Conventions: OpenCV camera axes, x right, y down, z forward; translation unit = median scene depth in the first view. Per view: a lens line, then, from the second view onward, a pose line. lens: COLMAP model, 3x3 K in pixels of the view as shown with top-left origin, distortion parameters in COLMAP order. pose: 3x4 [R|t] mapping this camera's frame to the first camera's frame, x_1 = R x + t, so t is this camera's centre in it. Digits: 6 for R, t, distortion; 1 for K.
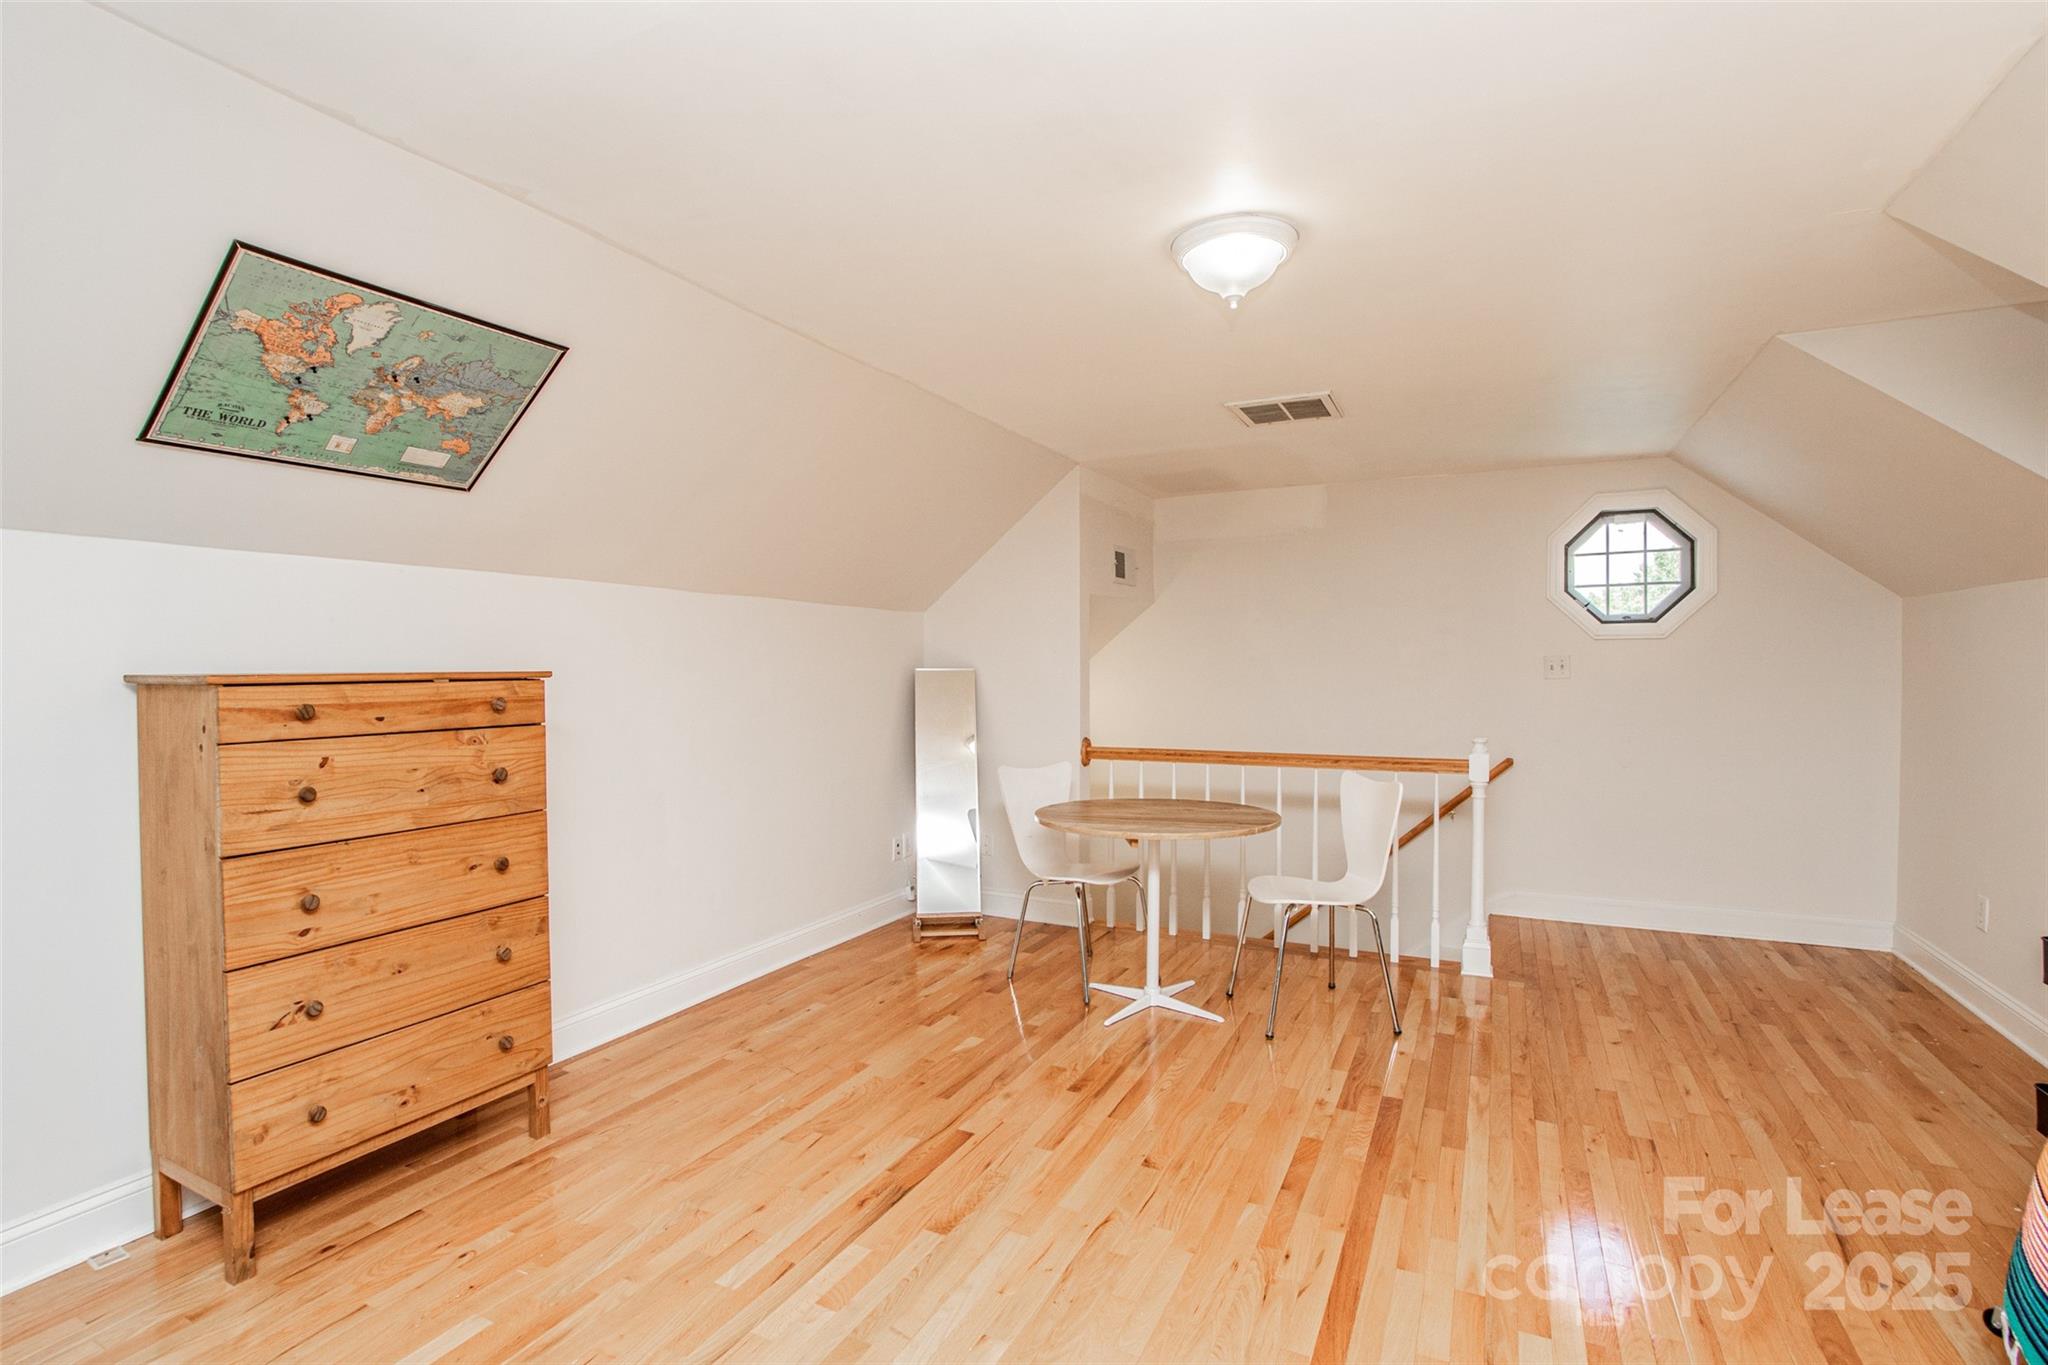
lens RADIAL K [[989.4, 0, 1009.6], [0, 989.4, 683.2], [0, 0, 1]] dist [-0.030369, 0.001024]
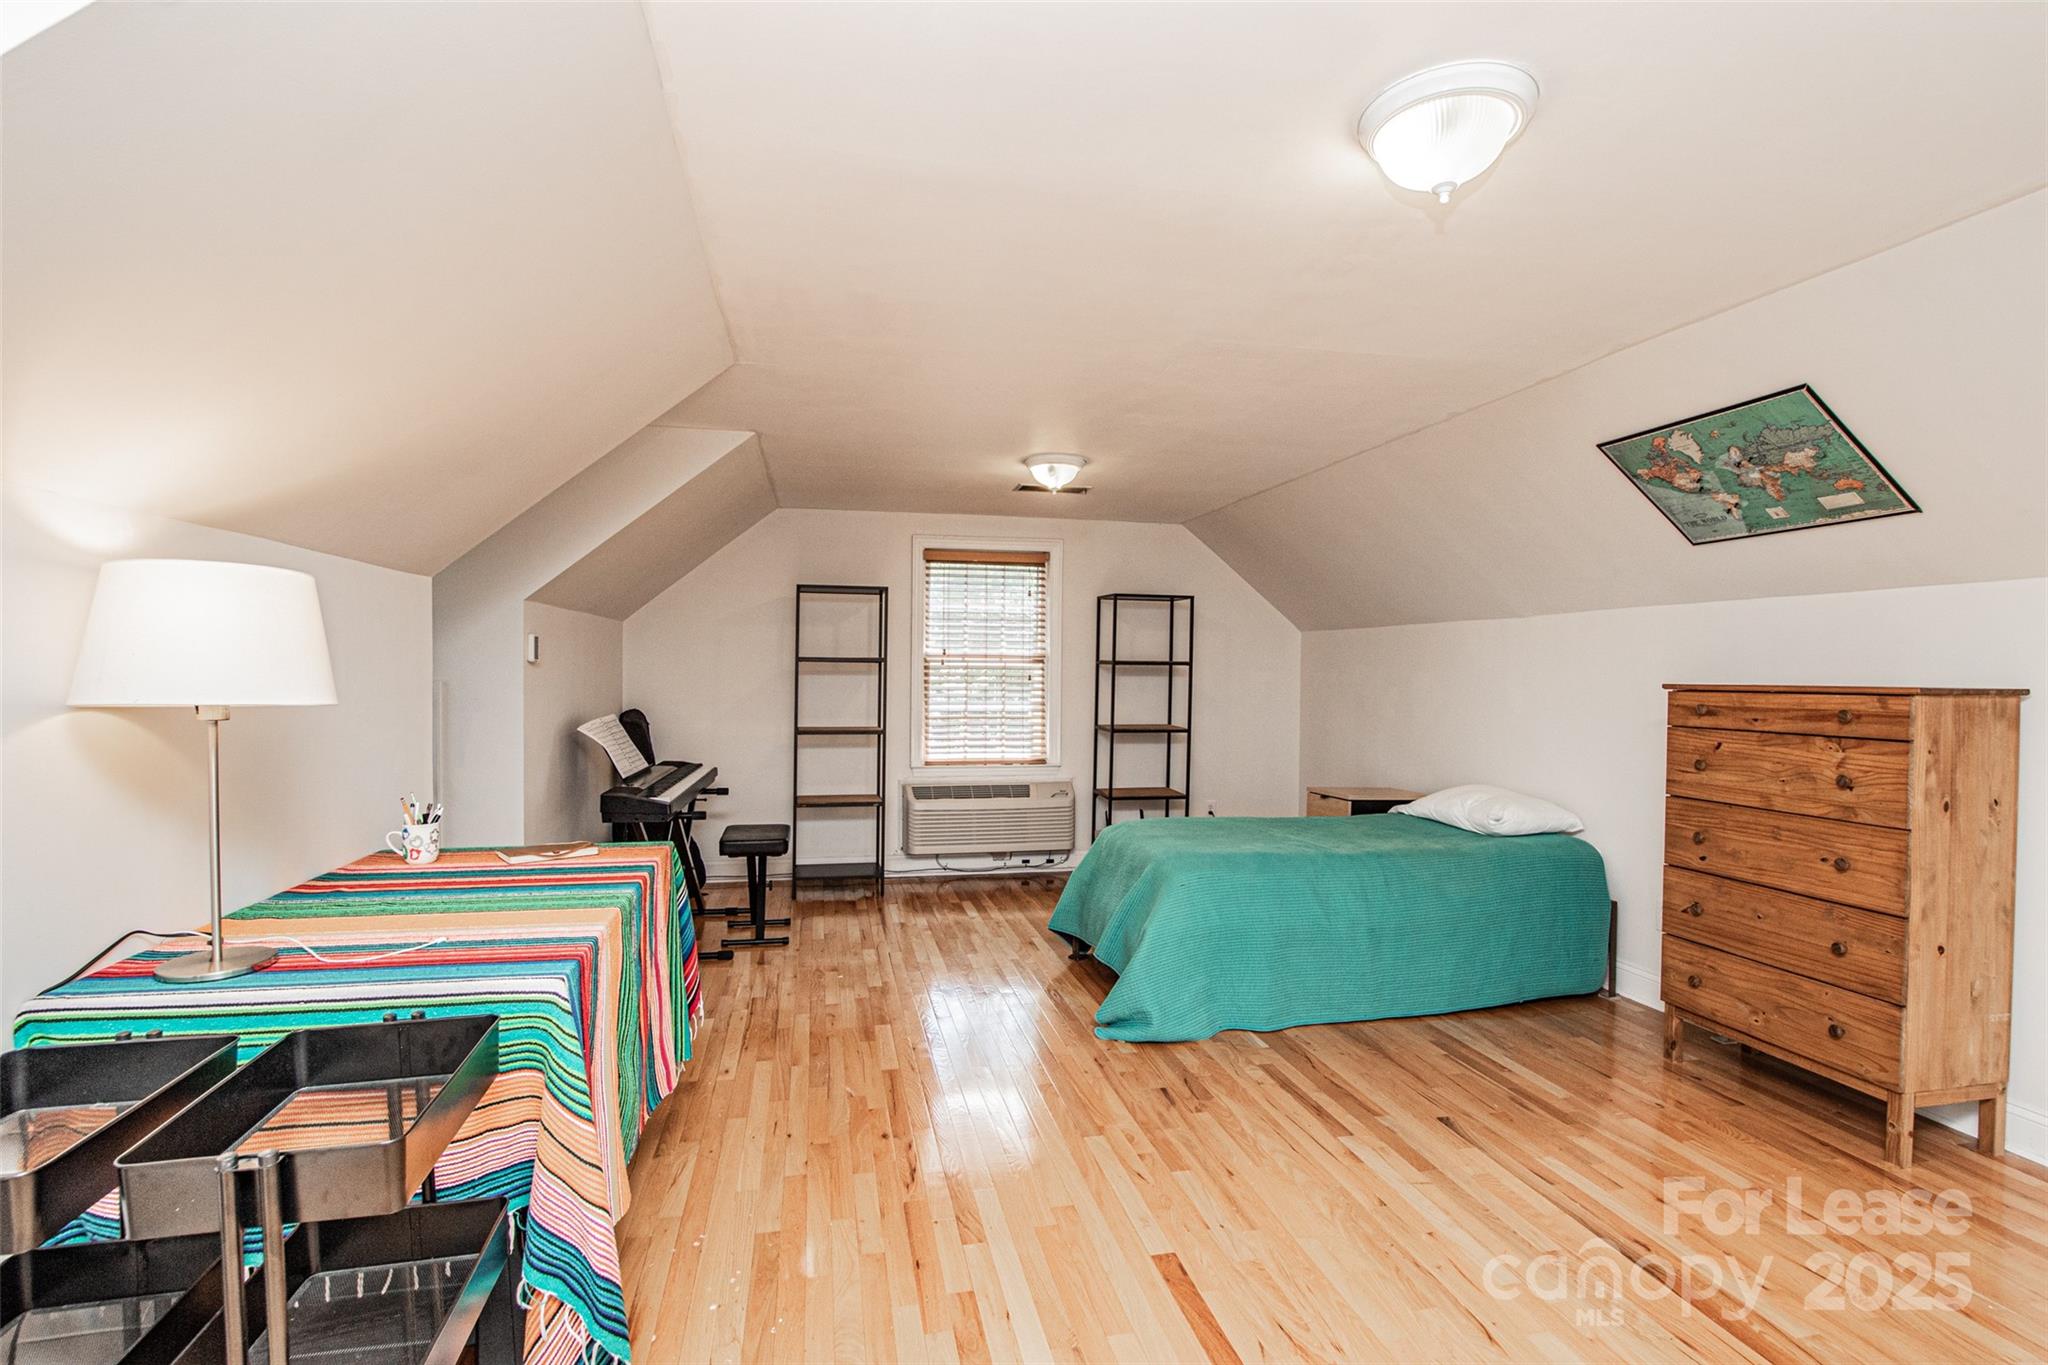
lens RADIAL K [[989.4, 0, 1009.6], [0, 989.4, 683.2], [0, 0, 1]] dist [-0.030369, 0.001024]
pose [[-0.798392, -0.000683, -0.602138, 0.867519], [-0.021235, 0.999409, 0.027023, -0.024463], [0.601763, 0.034361, -0.797935, 1.312794]]
